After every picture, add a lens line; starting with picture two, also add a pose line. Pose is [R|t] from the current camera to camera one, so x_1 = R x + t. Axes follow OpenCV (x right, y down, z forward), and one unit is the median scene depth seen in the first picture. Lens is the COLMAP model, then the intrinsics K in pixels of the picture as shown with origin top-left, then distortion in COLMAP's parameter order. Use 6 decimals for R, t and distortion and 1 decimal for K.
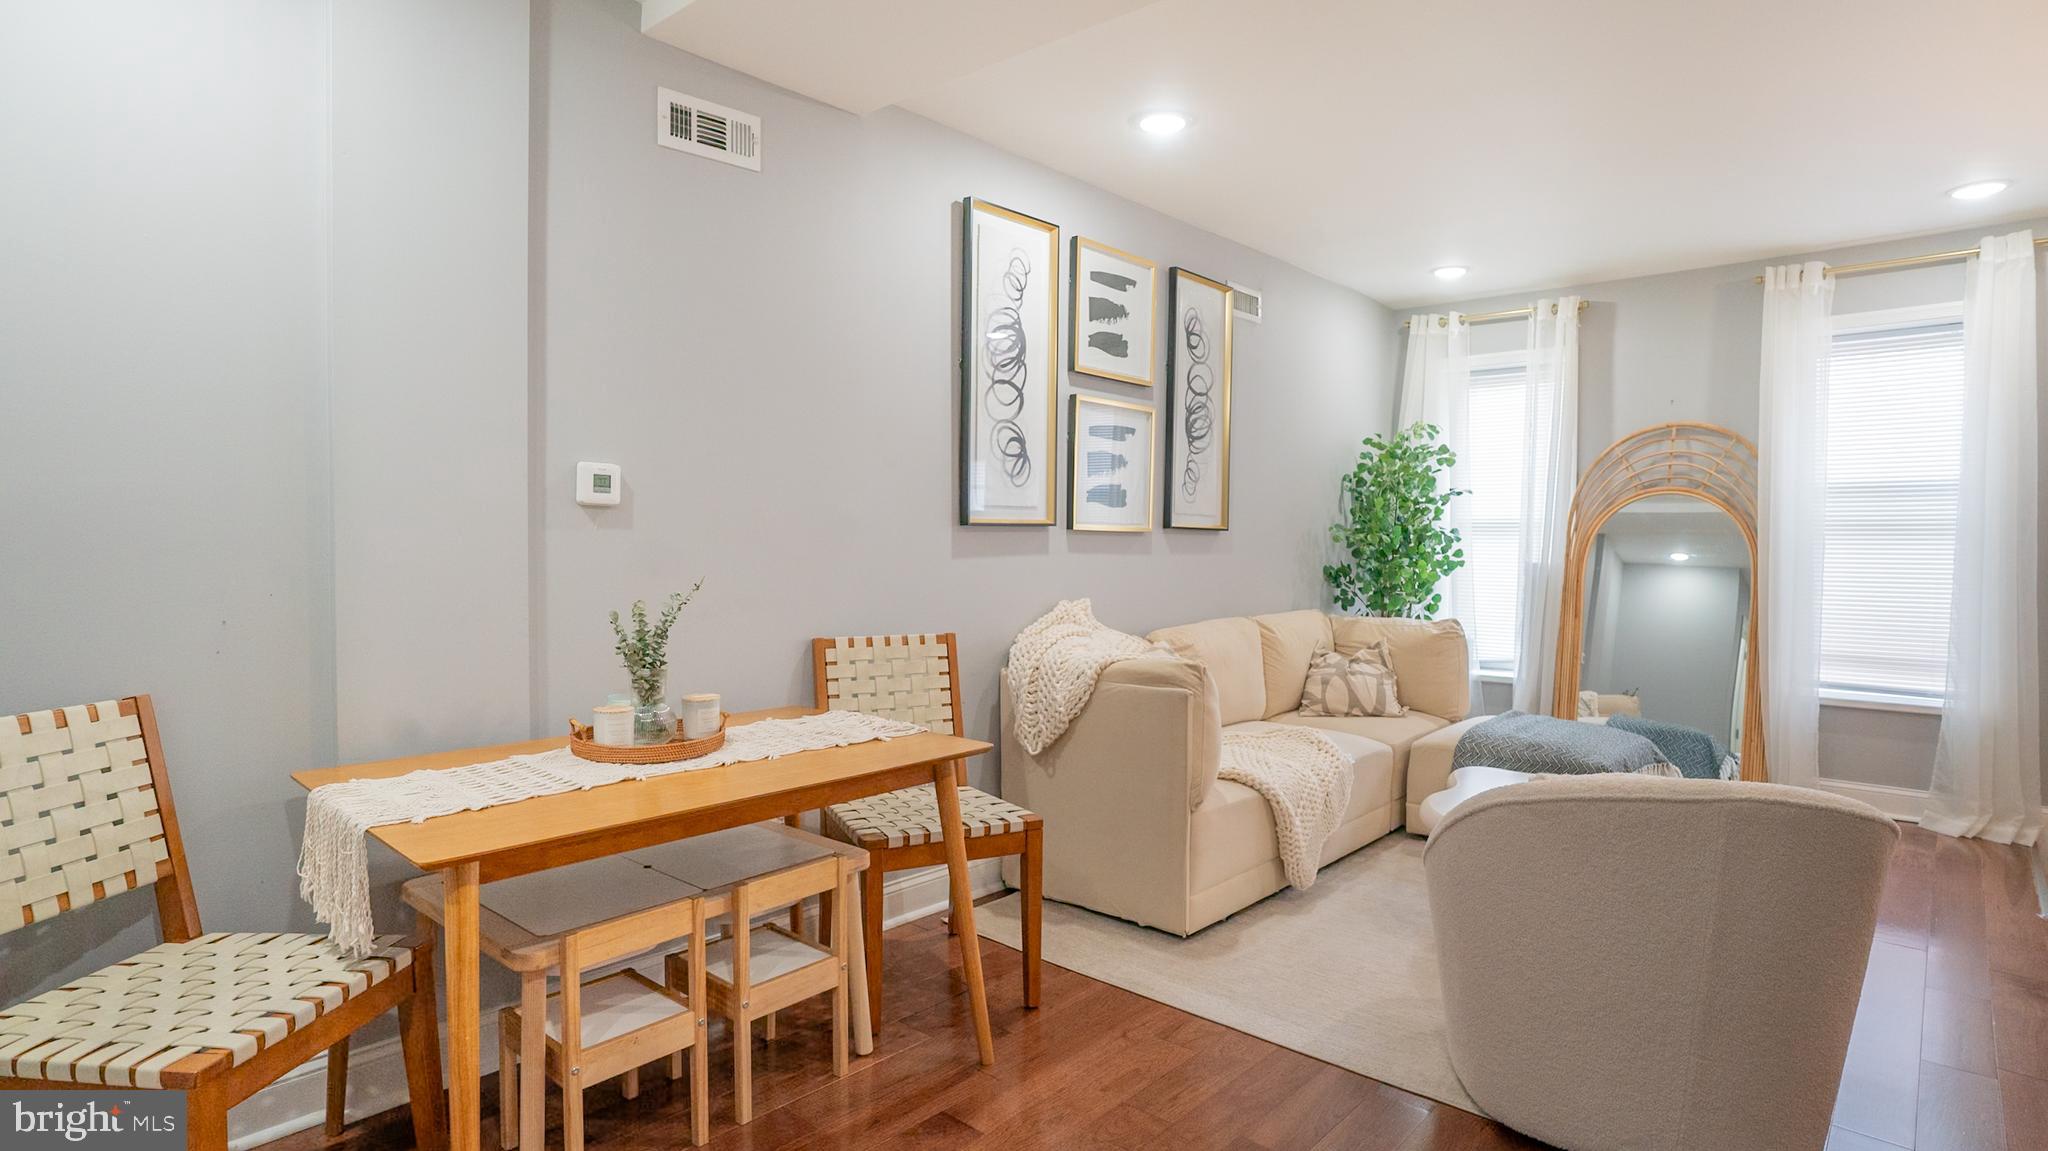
lens RADIAL K [[1059.3, 0, 1021.0], [0, 1059.3, 574.6], [0, 0, 1]] dist [-0.079980, 0.047026]
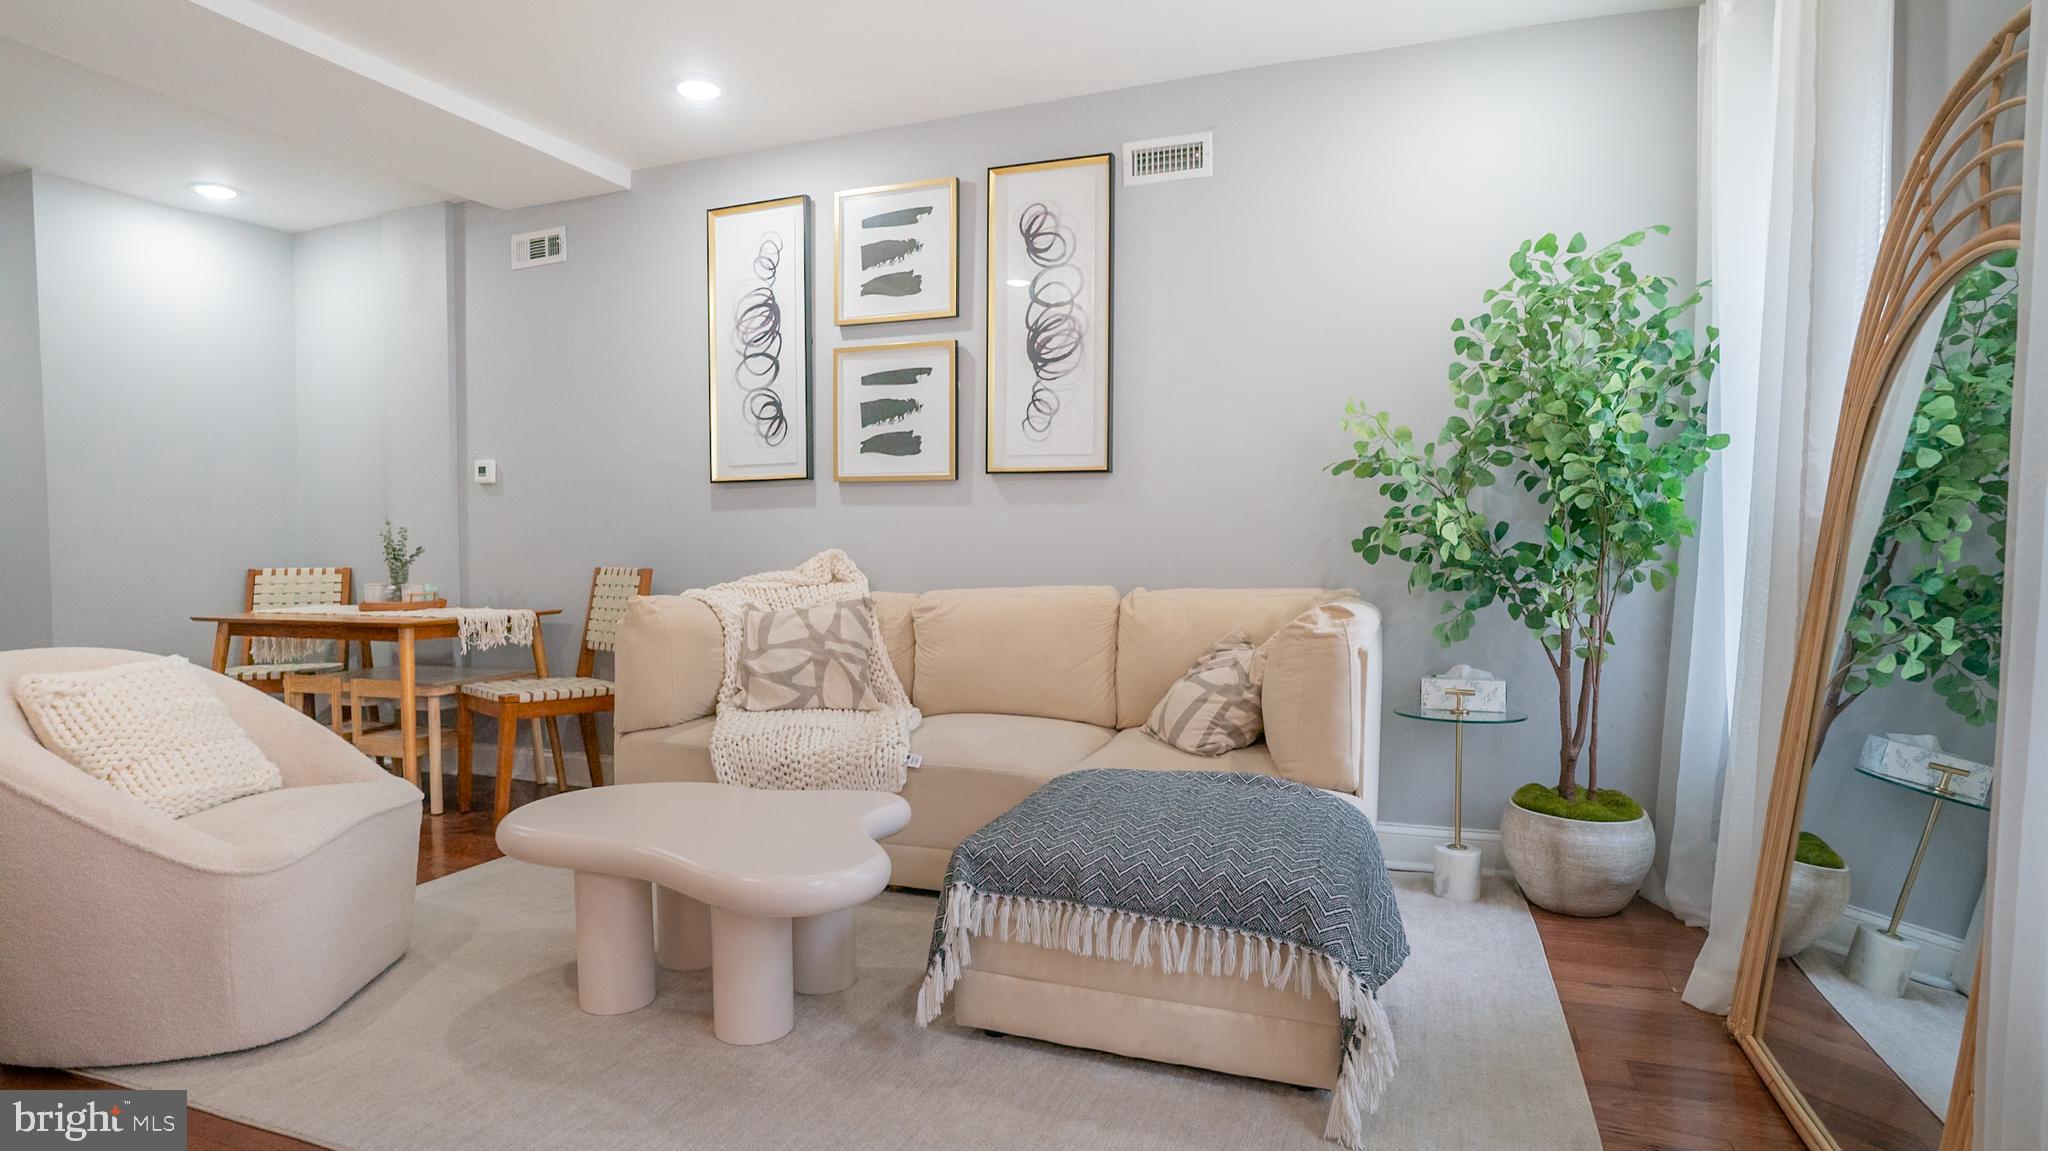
lens RADIAL K [[1059.3, 0, 1021.0], [0, 1059.3, 574.6], [0, 0, 1]] dist [-0.079980, 0.047026]
pose [[0.364880, 0.019046, -0.930860, 1.098277], [-0.027058, 0.999585, 0.009846, 0.032955], [0.930661, 0.021594, 0.365244, 0.825883]]
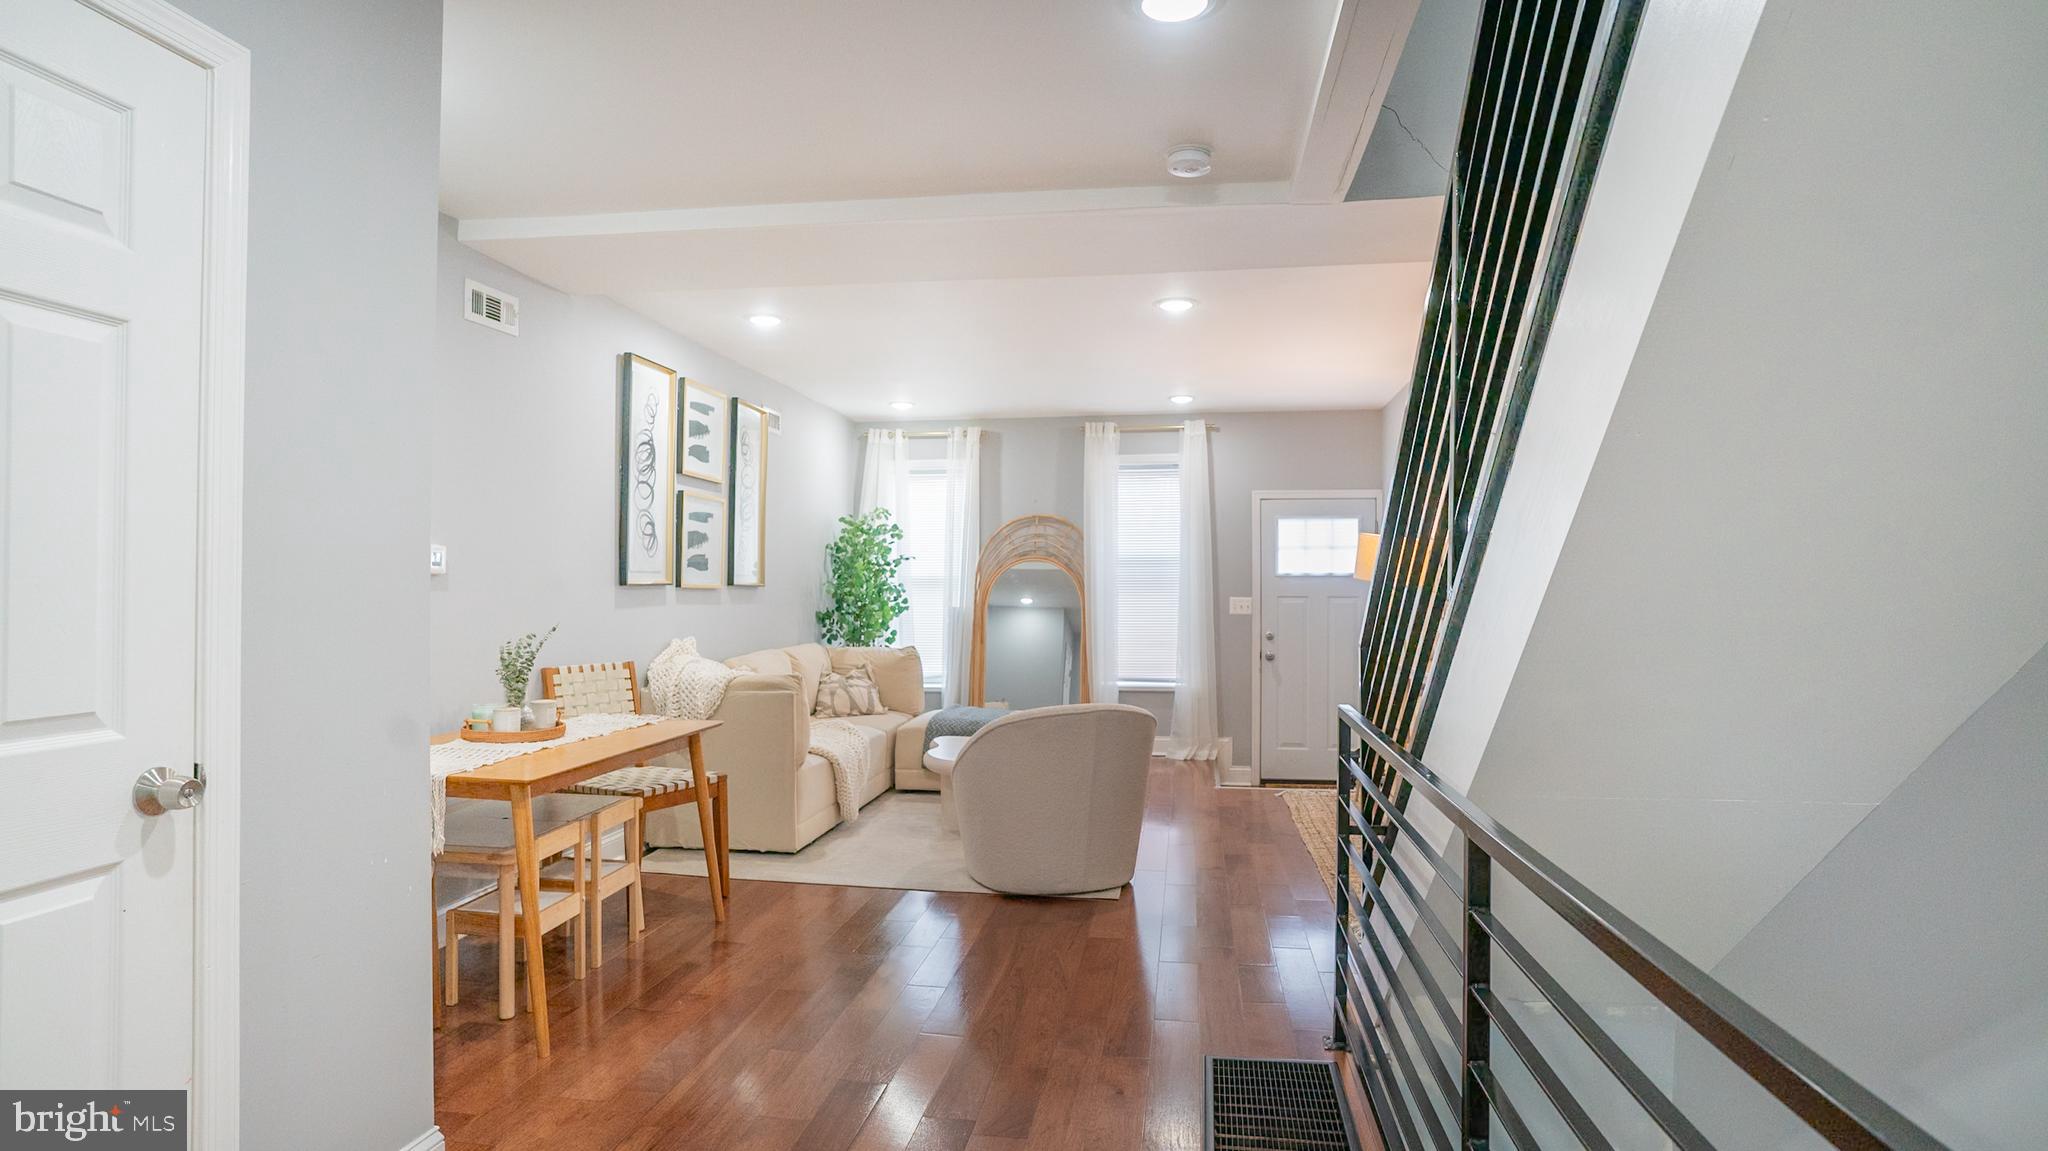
lens RADIAL K [[1059.3, 0, 1021.0], [0, 1059.3, 574.6], [0, 0, 1]] dist [-0.079980, 0.047026]
pose [[0.834664, 0.002626, 0.550753, -0.349664], [0.021906, 0.999039, -0.037962, 0.002824], [-0.550323, 0.043750, 0.833805, -0.408914]]
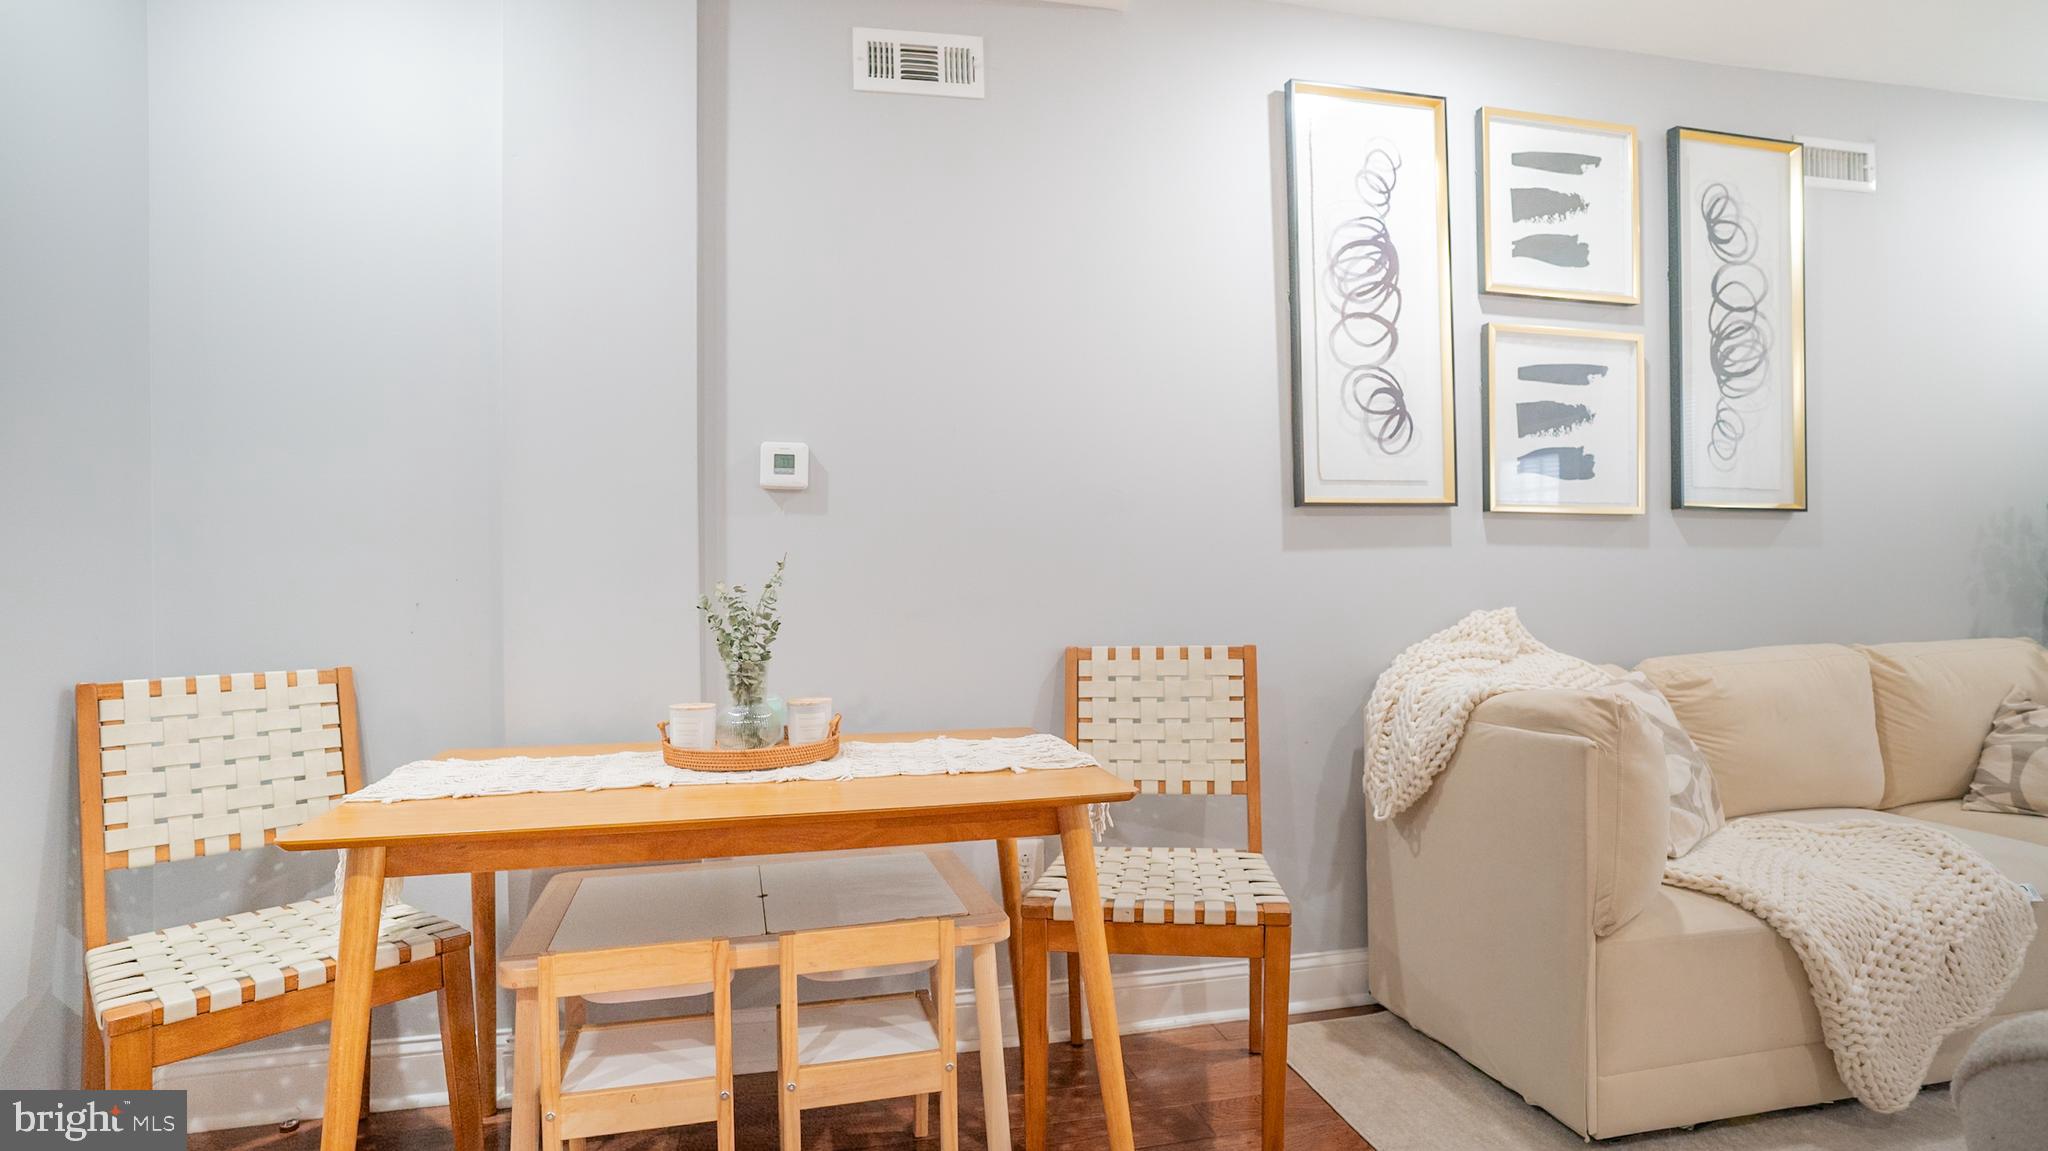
lens RADIAL K [[1059.3, 0, 1021.0], [0, 1059.3, 574.6], [0, 0, 1]] dist [-0.079980, 0.047026]
pose [[0.821729, -0.023507, -0.569393, 0.195497], [-0.002138, 0.999015, -0.044330, 0.033235], [0.569874, 0.037645, 0.820869, 0.251246]]
